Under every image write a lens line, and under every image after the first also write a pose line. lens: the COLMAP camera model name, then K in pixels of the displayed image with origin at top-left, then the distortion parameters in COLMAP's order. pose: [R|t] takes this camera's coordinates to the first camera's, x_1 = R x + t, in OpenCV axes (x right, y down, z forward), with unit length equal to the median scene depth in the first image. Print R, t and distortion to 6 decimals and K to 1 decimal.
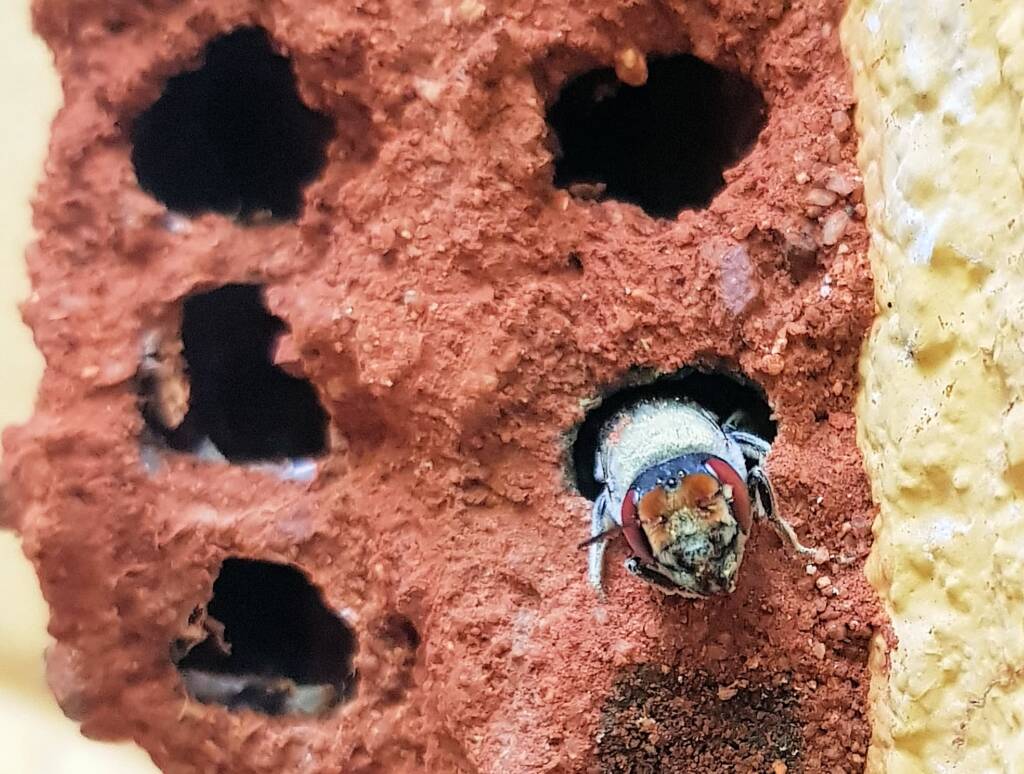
lens RADIAL K [[2583.5, 0, 792.7], [0, 2583.5, 648.0], [0, 0, 1]] dist [0.103516, 0.000000]
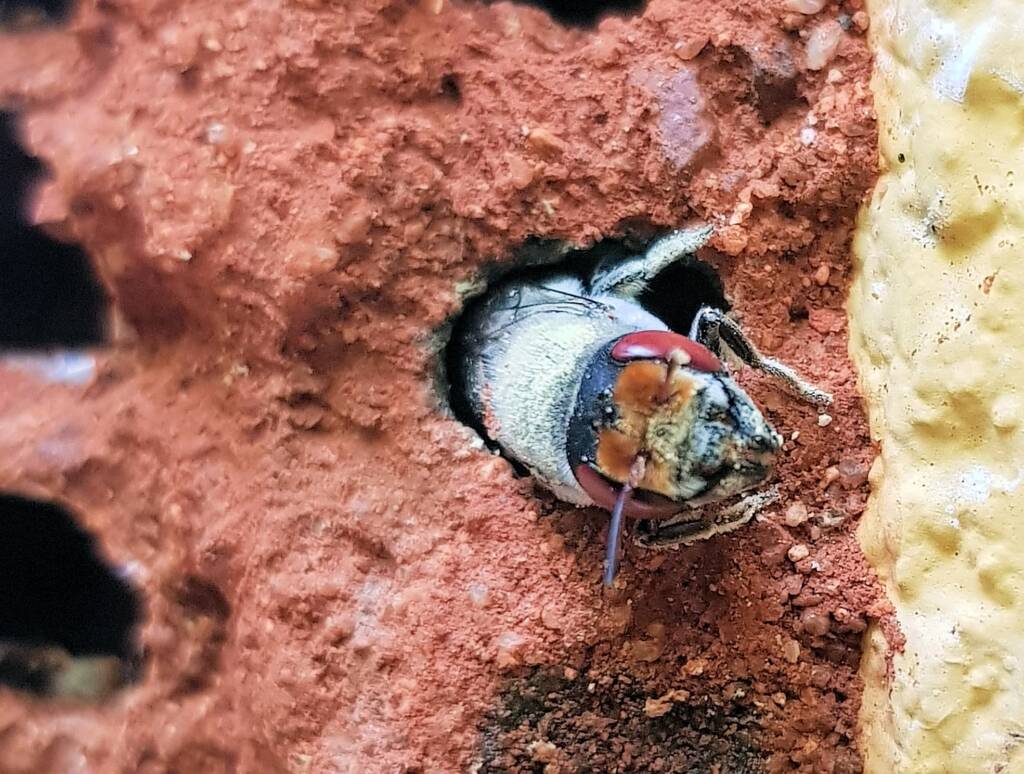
lens RADIAL K [[2593.8, 0, 744.3], [0, 2593.8, 524.1], [0, 0, 1]] dist [0.086491, 0.000000]
pose [[0.999785, 0.015656, 0.013574, -0.012210], [-0.015830, 0.999792, 0.012847, -0.041231], [-0.013370, -0.013059, 0.999825, 0.292918]]
